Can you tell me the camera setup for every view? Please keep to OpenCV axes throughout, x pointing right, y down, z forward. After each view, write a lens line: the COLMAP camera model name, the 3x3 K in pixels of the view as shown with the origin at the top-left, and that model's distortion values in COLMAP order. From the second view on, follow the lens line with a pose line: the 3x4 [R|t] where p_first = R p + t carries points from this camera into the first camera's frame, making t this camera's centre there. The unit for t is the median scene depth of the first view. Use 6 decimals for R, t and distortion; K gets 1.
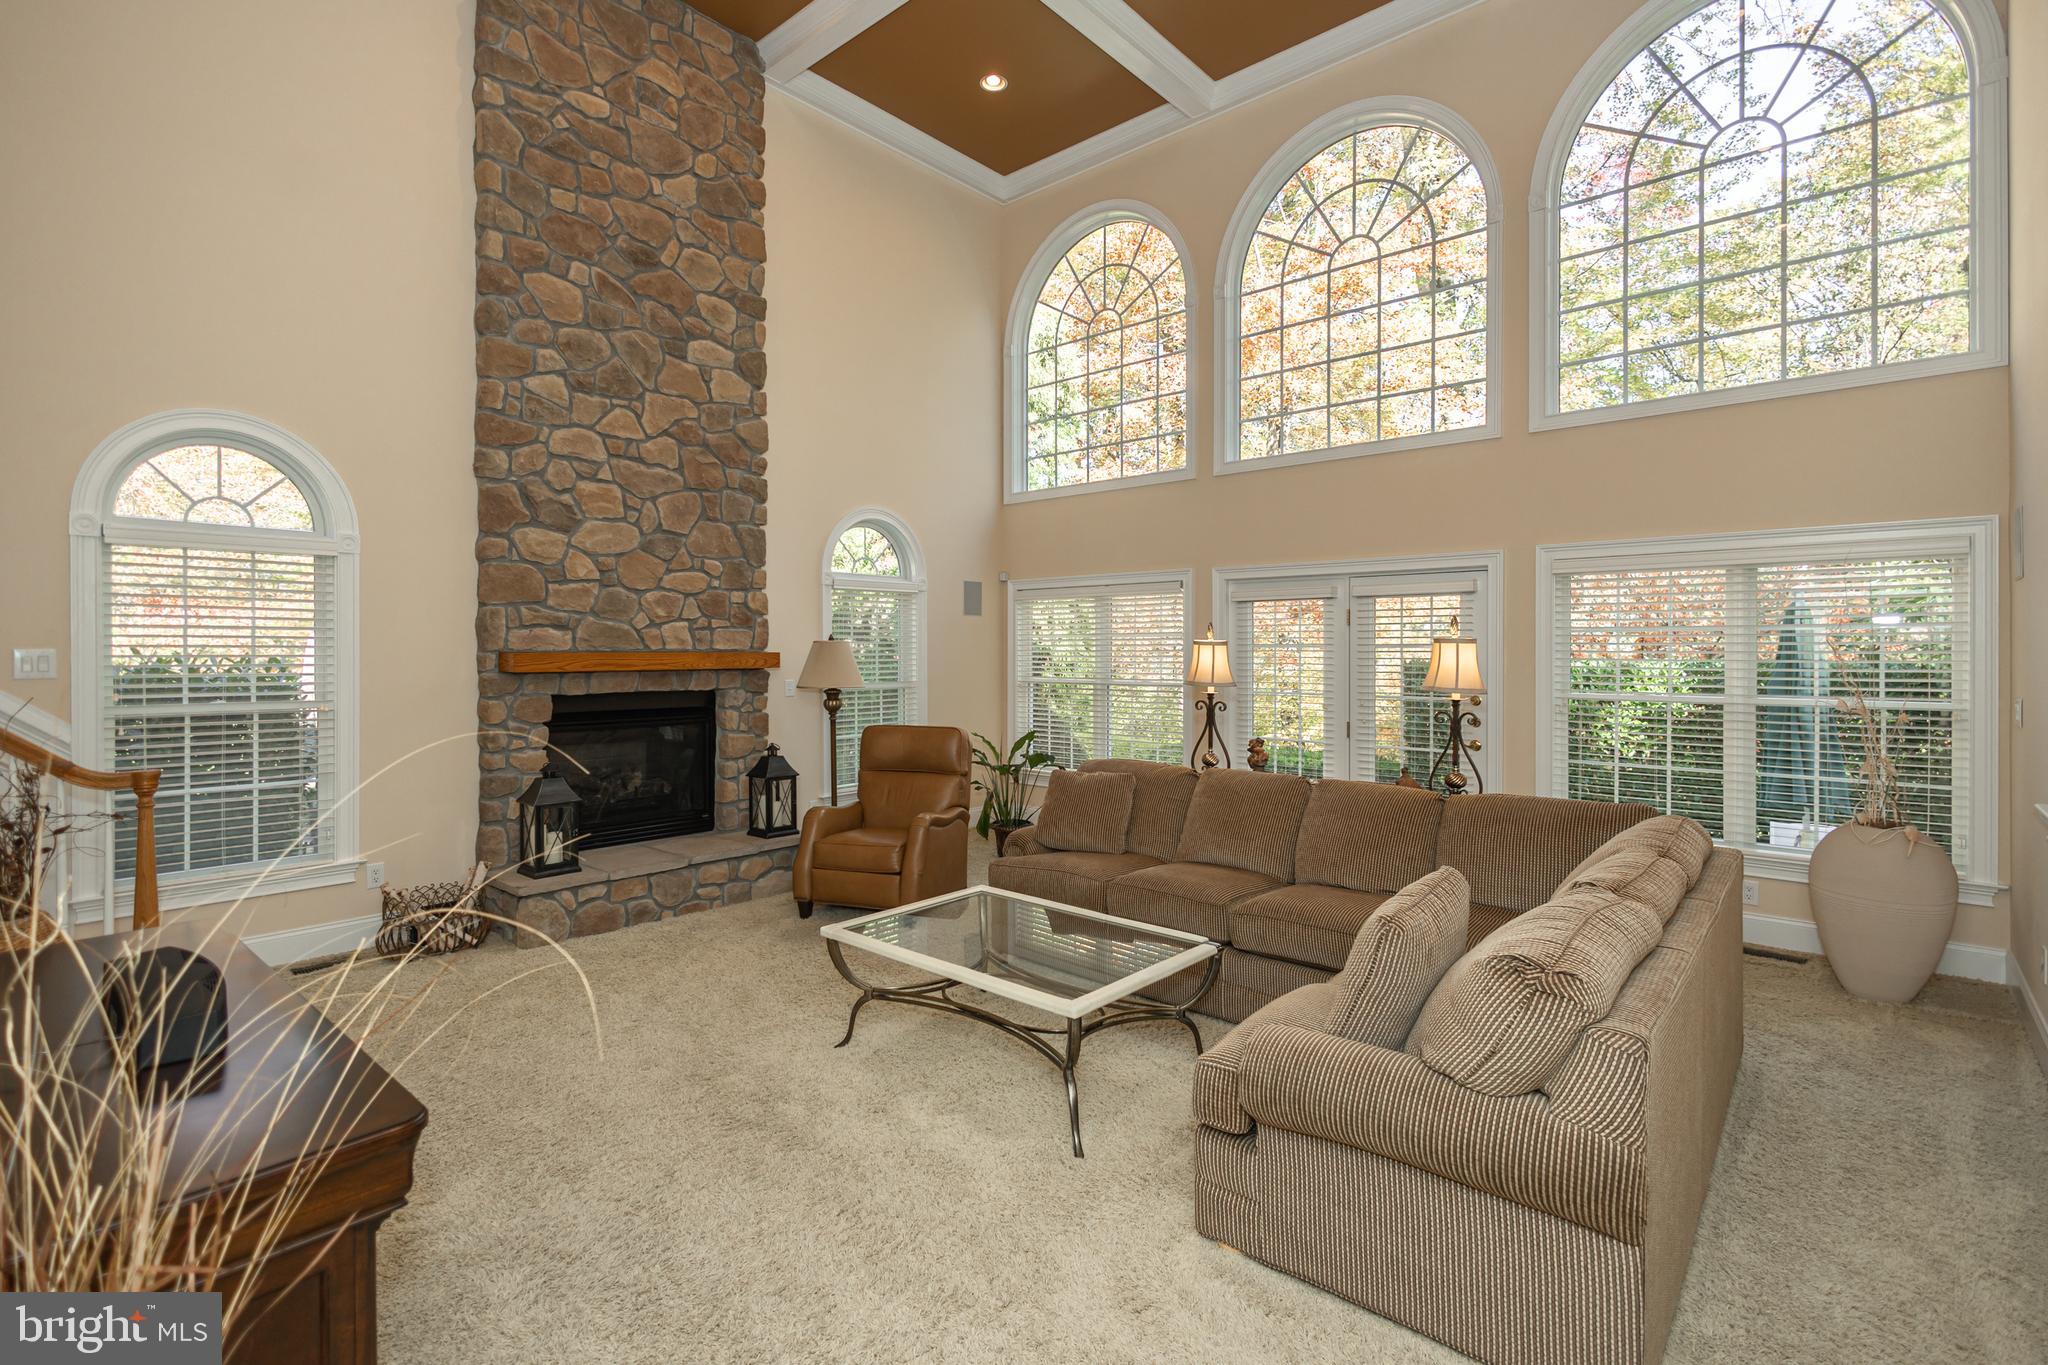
lens RADIAL K [[949.0, 0, 992.7], [0, 949.0, 657.7], [0, 0, 1]] dist [0.008612, -0.001296]
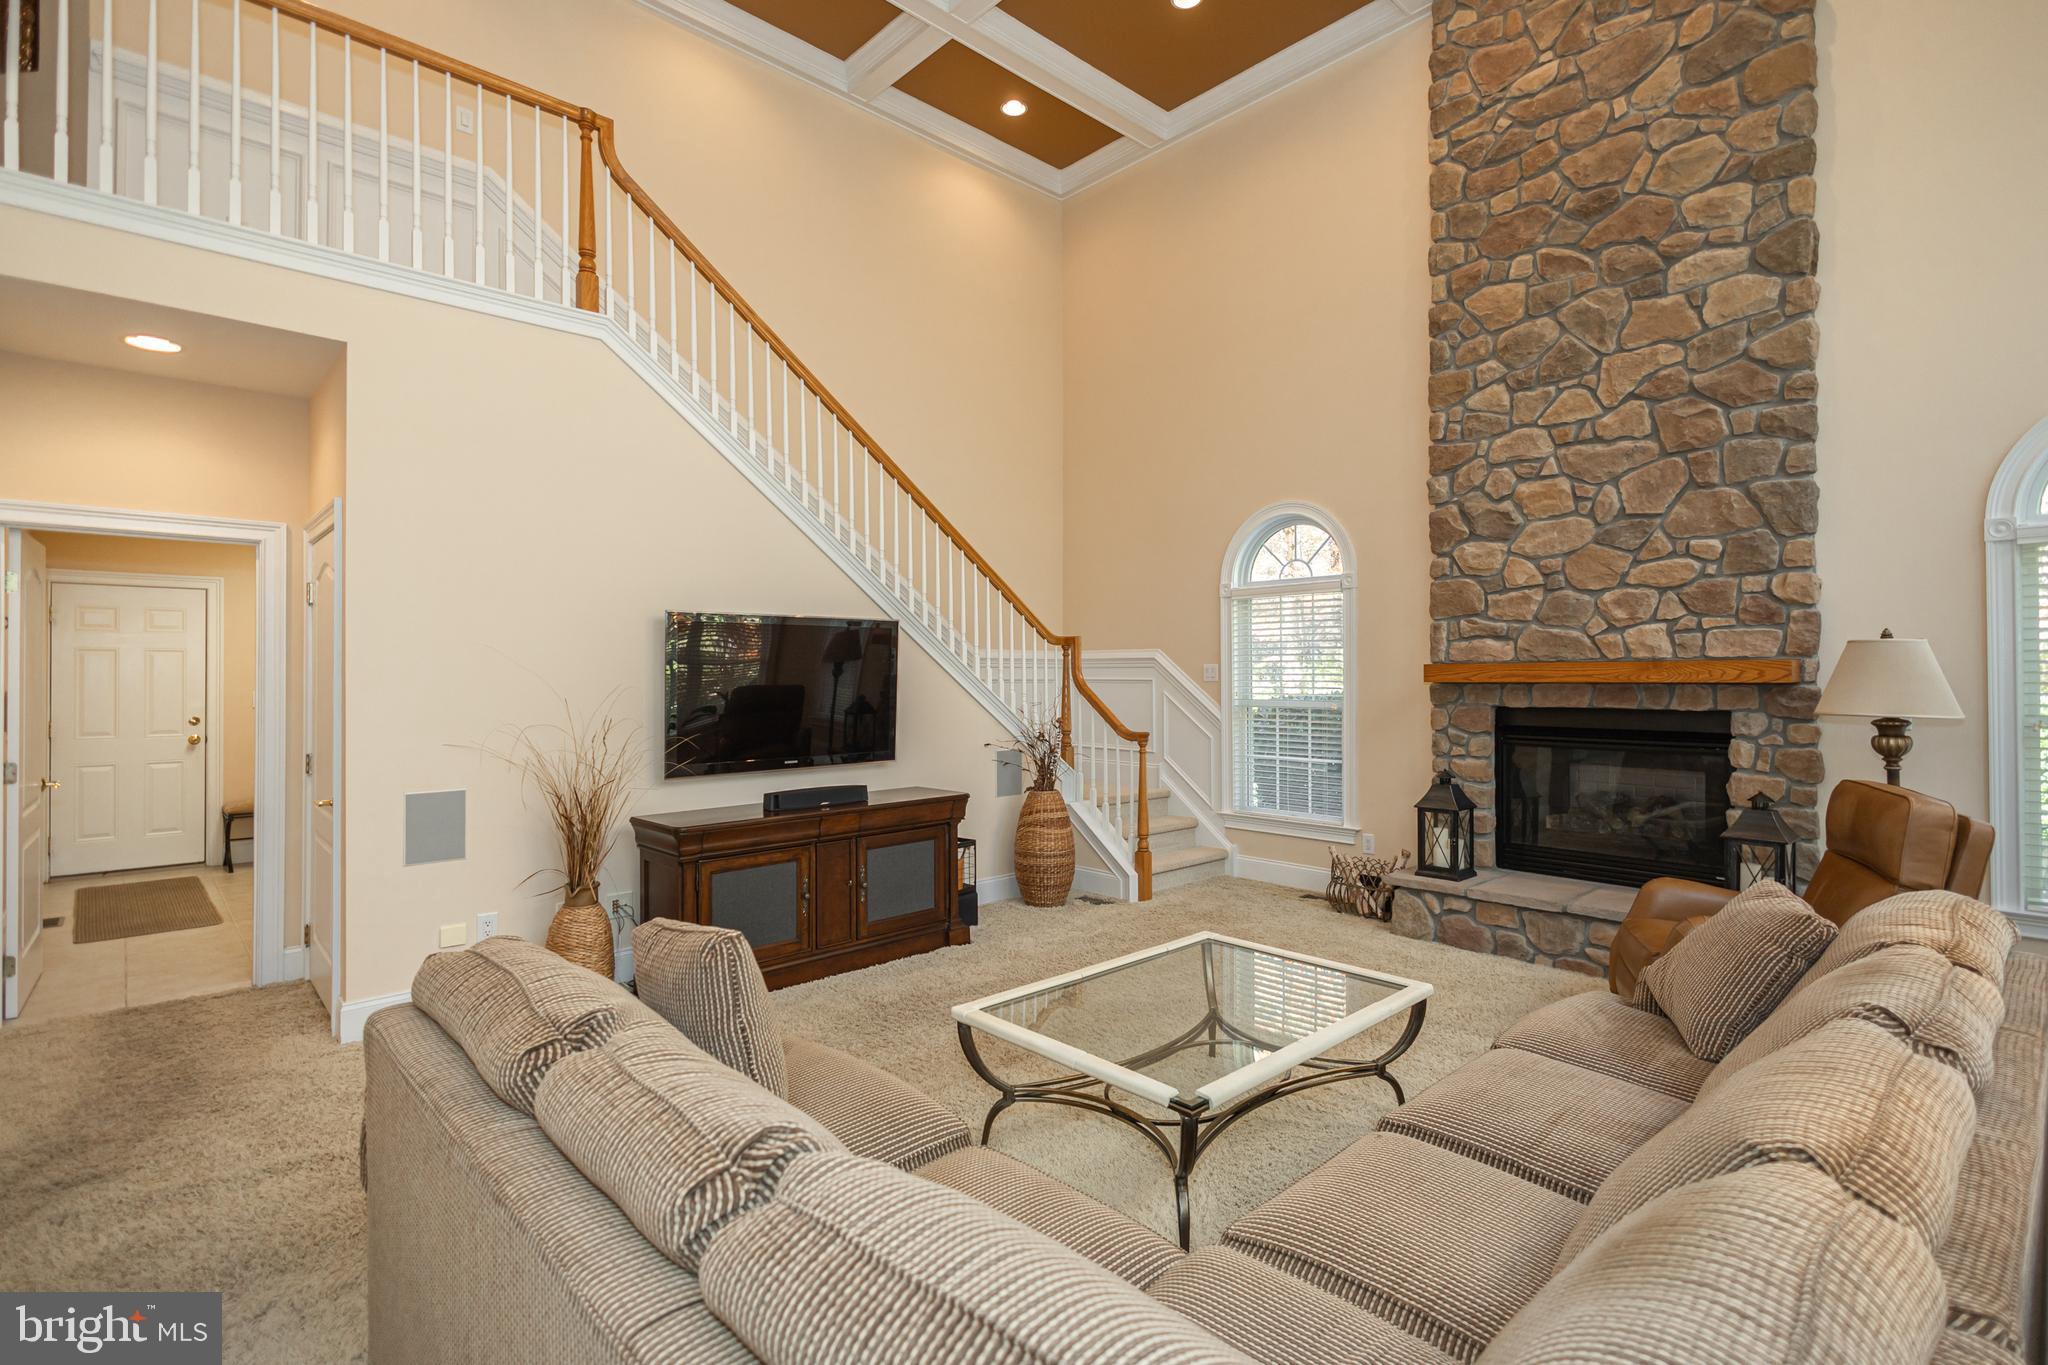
lens RADIAL K [[949.0, 0, 1018.3], [0, 949.0, 670.3], [0, 0, 1]] dist [0.008612, -0.001296]
pose [[-0.078578, -0.004318, -0.996899, 0.538722], [-0.003378, 0.999986, -0.004065, 0.006977], [0.996902, 0.003048, -0.078592, 0.551563]]
